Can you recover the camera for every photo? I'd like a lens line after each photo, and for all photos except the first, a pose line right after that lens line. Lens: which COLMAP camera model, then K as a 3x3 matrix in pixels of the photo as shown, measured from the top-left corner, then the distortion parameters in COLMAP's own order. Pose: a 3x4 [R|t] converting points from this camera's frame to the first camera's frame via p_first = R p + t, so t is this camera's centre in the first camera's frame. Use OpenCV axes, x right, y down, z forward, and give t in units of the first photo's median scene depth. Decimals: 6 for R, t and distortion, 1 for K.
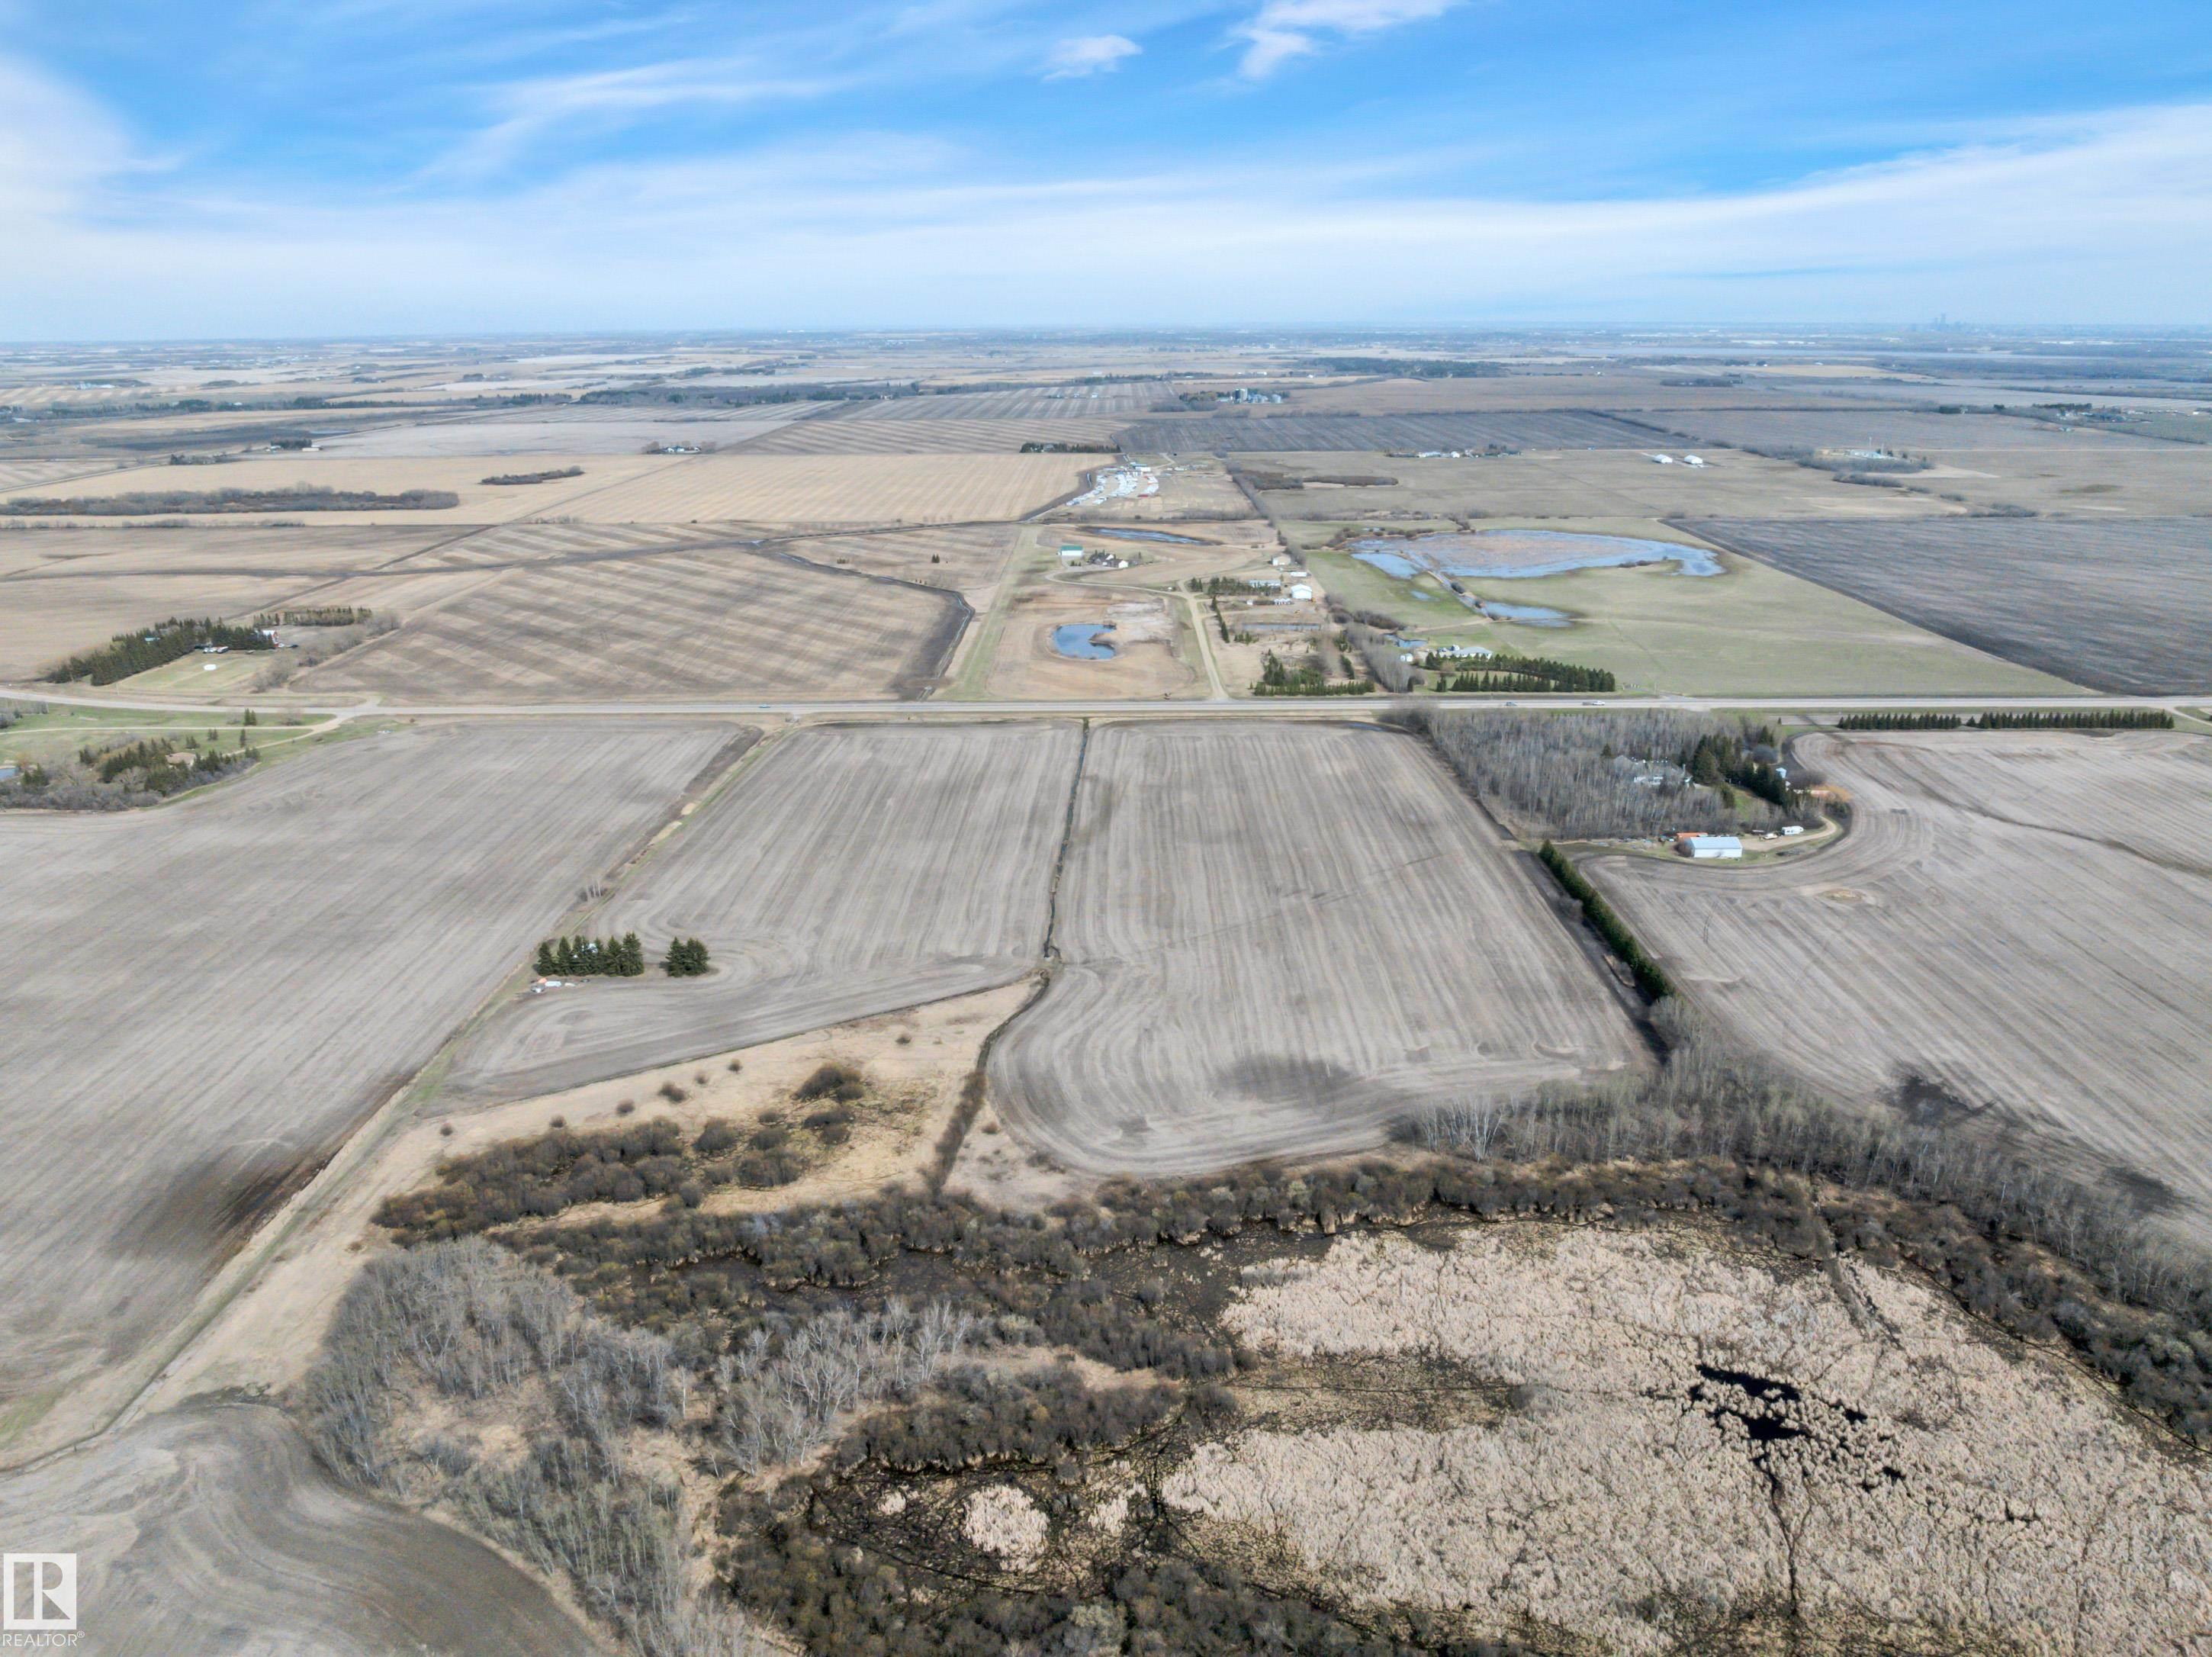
lens RADIAL K [[1559.6, 0, 1120.9], [0, 1559.6, 814.5], [0, 0, 1]] dist [-0.050962, 0.020641]
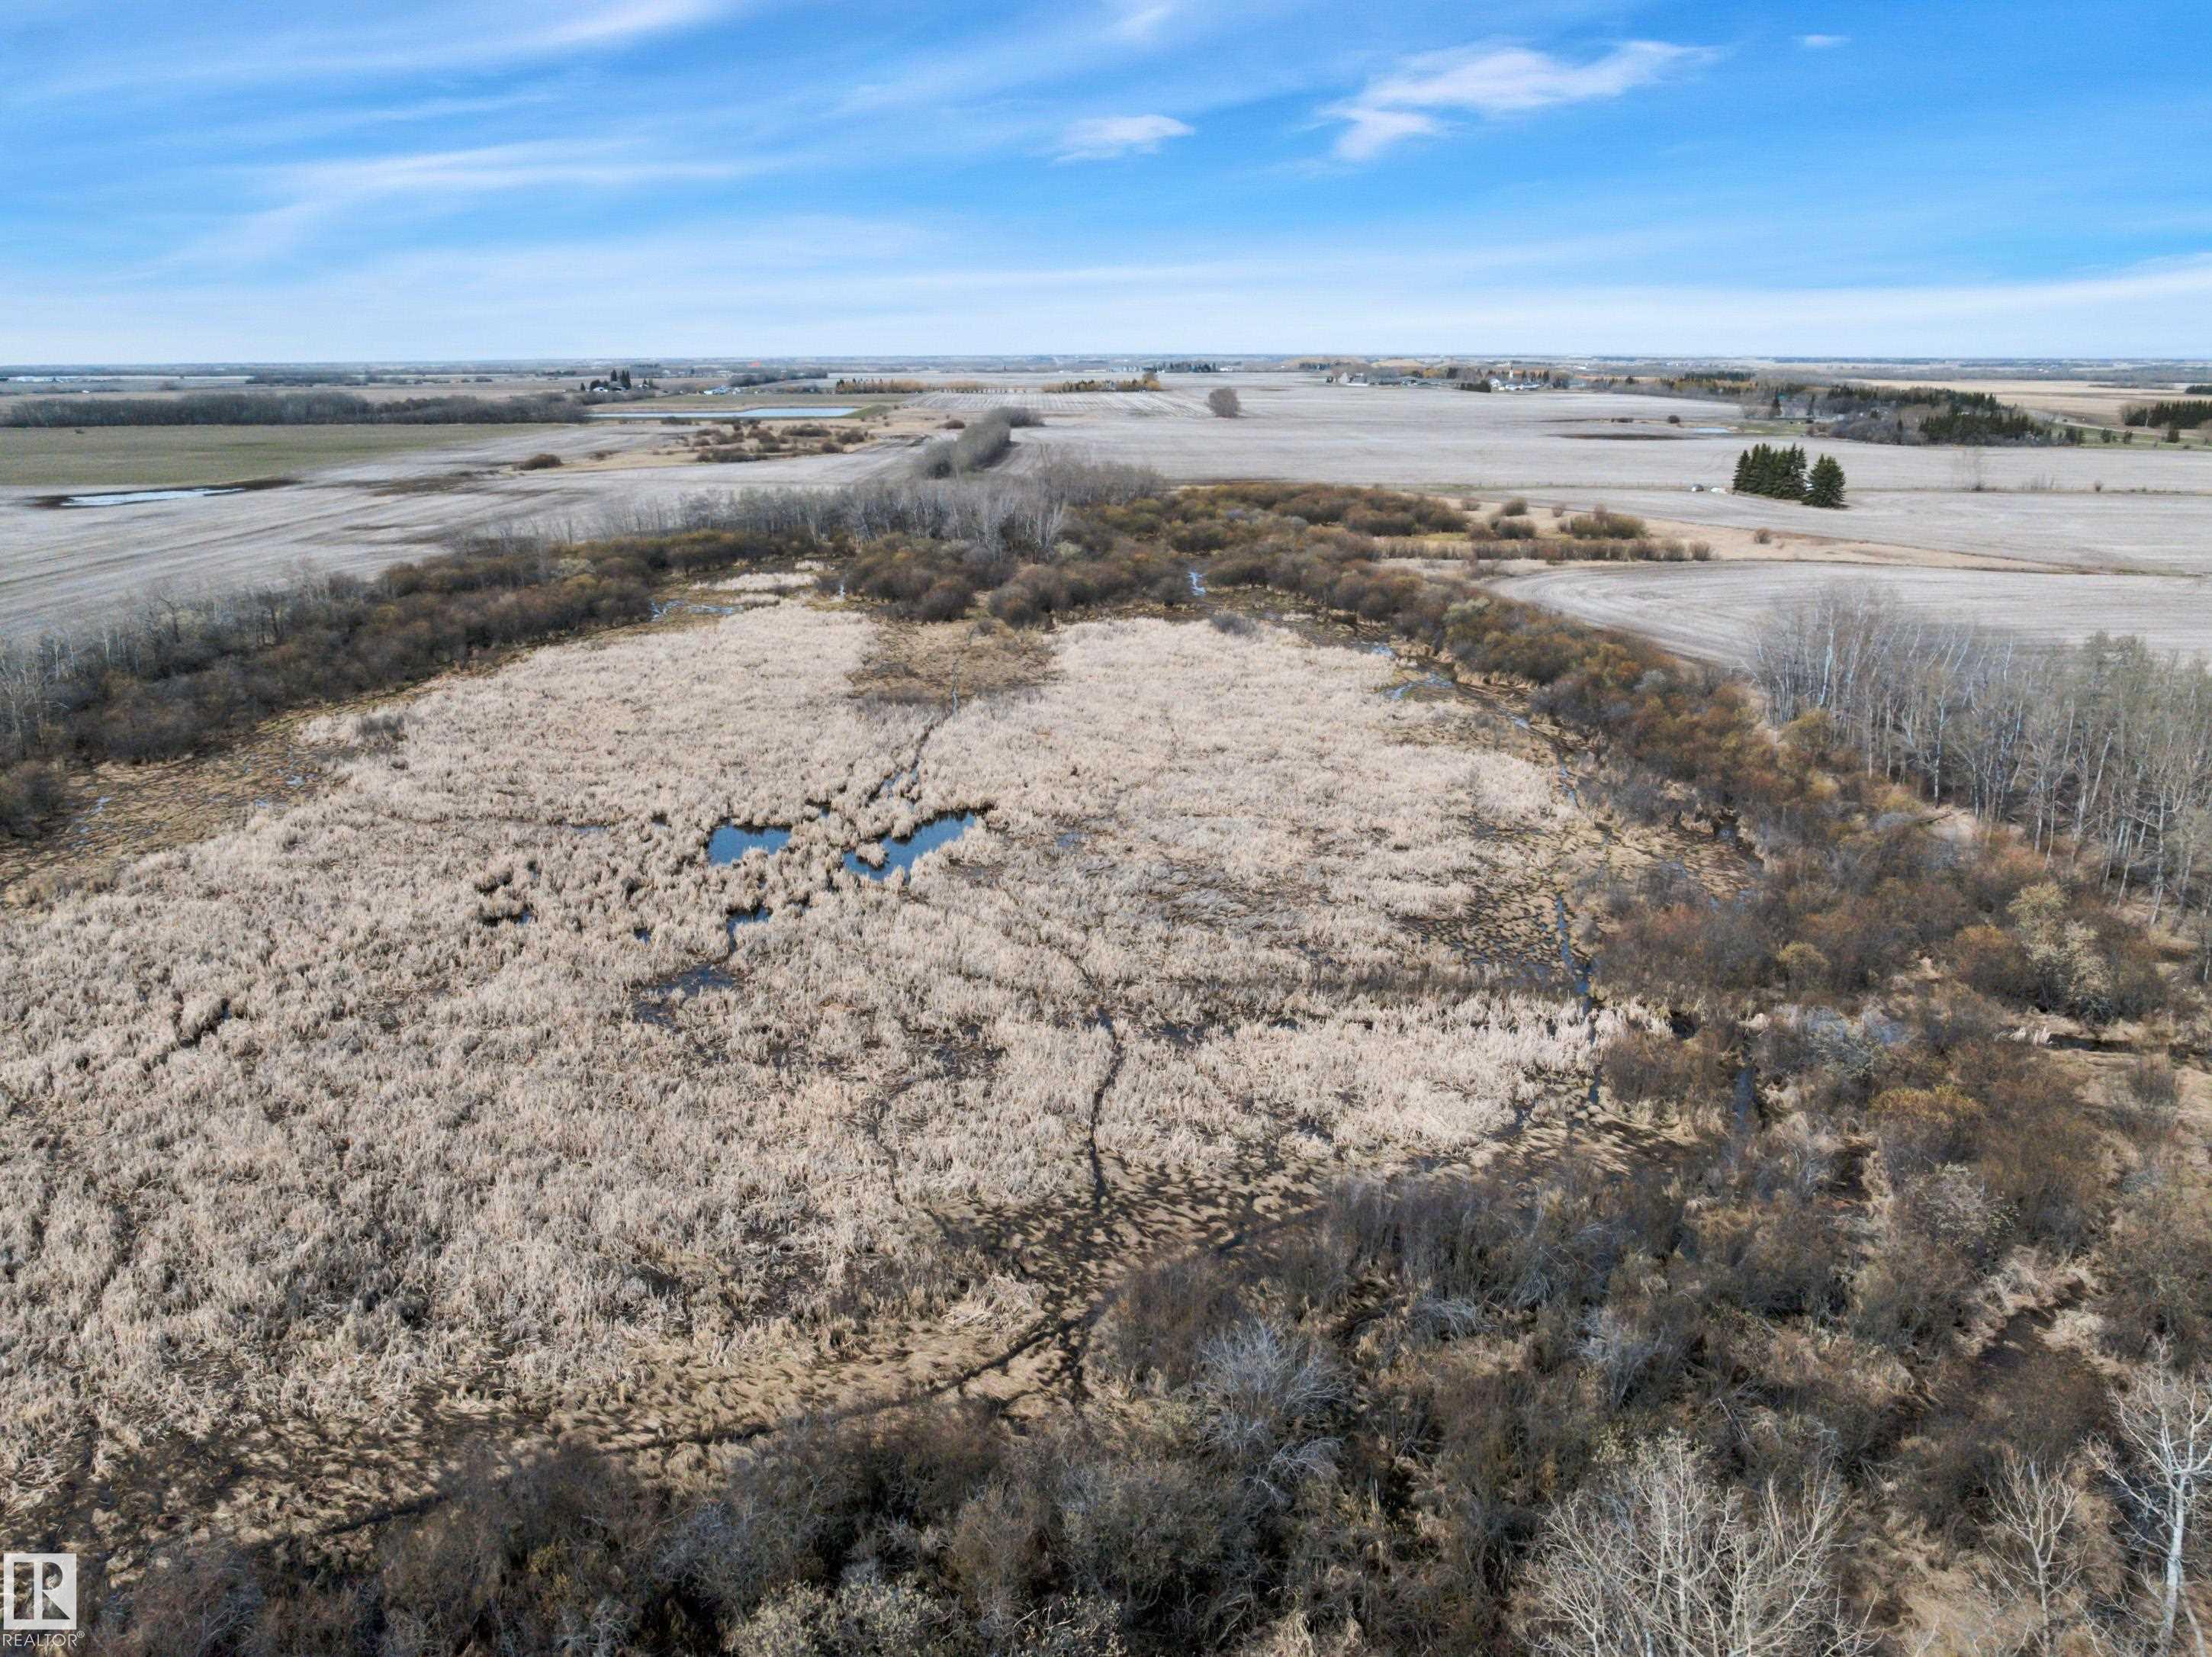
lens RADIAL K [[1559.6, 0, 1116.4], [0, 1559.6, 825.8], [0, 0, 1]] dist [-0.050962, 0.020641]
pose [[0.050693, 0.295853, -0.953887, 0.613340], [-0.305730, 0.913859, 0.267190, 0.190321], [0.950768, 0.278087, 0.136777, 0.771045]]
